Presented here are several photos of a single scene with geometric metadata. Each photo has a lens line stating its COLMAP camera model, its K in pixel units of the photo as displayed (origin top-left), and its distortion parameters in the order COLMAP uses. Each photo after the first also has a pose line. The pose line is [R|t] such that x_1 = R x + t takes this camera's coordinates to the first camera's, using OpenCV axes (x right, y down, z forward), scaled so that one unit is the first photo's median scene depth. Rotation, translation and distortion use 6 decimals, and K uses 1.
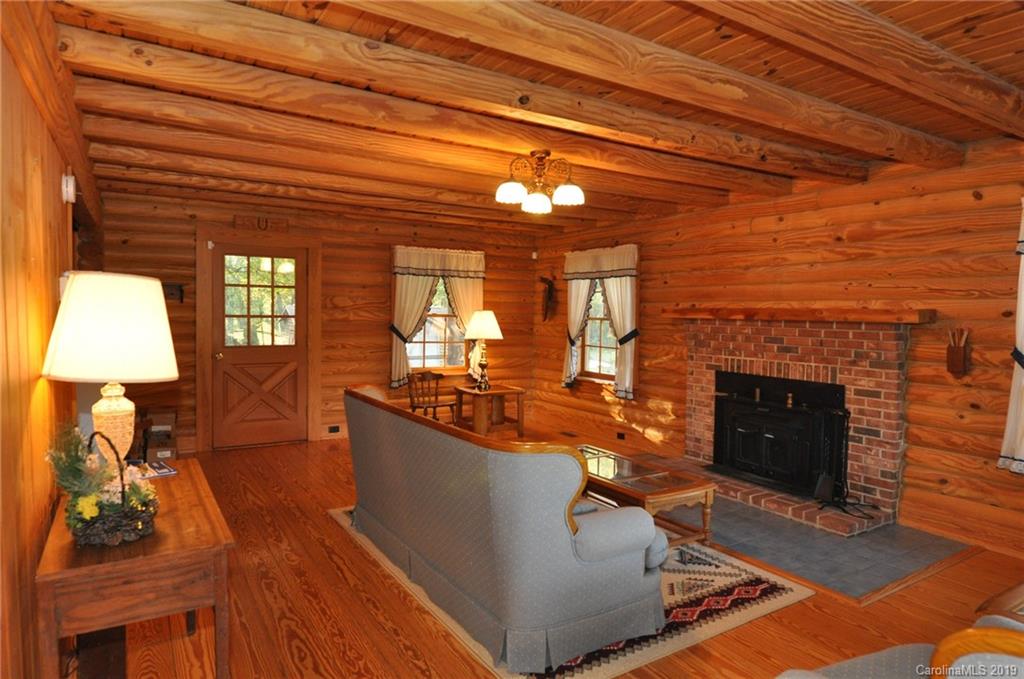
lens RADIAL K [[609.5, 0, 512.0], [0, 609.5, 339.5], [0, 0, 1]] dist [-0.000633, 0.000458]
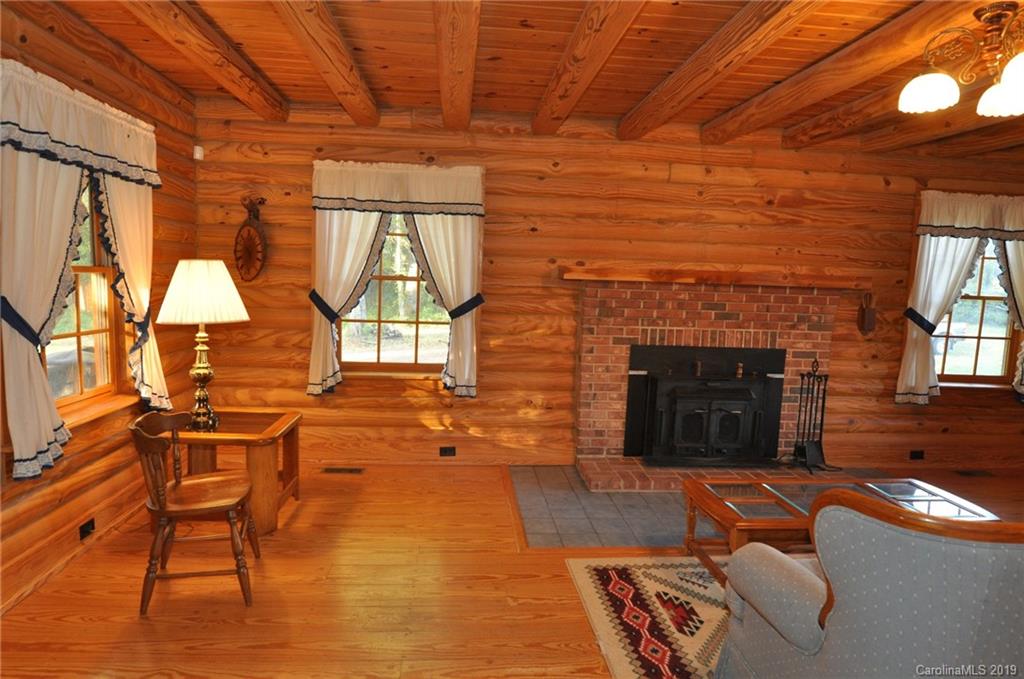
lens RADIAL K [[632.5, 0, 512.0], [0, 632.5, 339.5], [0, 0, 1]] dist [-0.002500, -0.000815]
pose [[0.457582, -0.089675, 0.884634, -0.531281], [0.013907, 0.995501, 0.093720, -0.041331], [-0.889059, -0.030582, 0.456771, 0.819455]]
